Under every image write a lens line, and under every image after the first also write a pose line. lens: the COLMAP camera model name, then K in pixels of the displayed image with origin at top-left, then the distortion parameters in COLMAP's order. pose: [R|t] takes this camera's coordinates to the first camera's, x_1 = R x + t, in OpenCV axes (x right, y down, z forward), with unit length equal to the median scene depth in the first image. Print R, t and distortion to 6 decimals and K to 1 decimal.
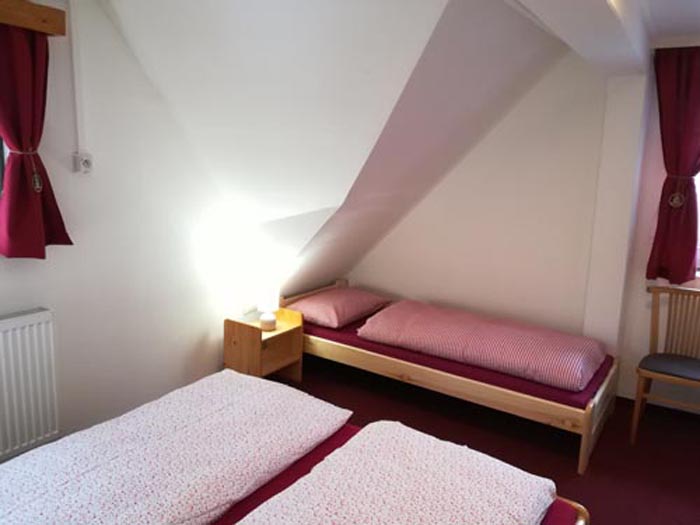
lens RADIAL K [[537.9, 0, 349.2], [0, 537.9, 263.5], [0, 0, 1]] dist [0.011916, -0.023684]
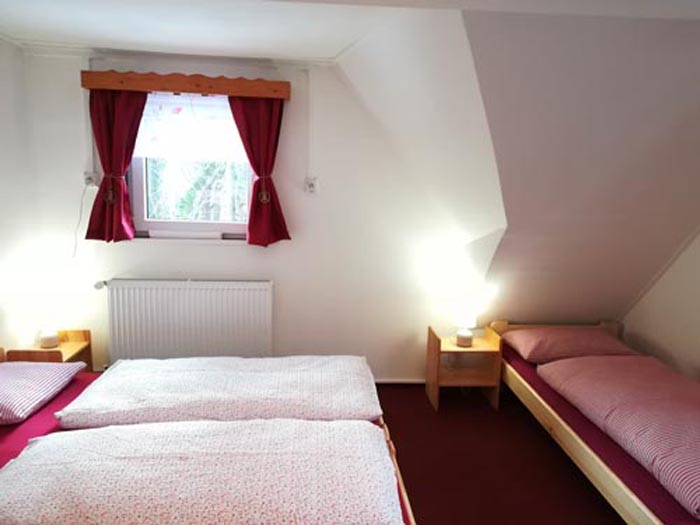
lens RADIAL K [[537.9, 0, 350.9], [0, 537.9, 259.1], [0, 0, 1]] dist [0.011916, -0.023684]
pose [[0.615340, 0.103233, -0.781473, 0.530025], [-0.155221, 0.987845, 0.008272, -0.016044], [0.772828, 0.116211, 0.623885, 0.172902]]
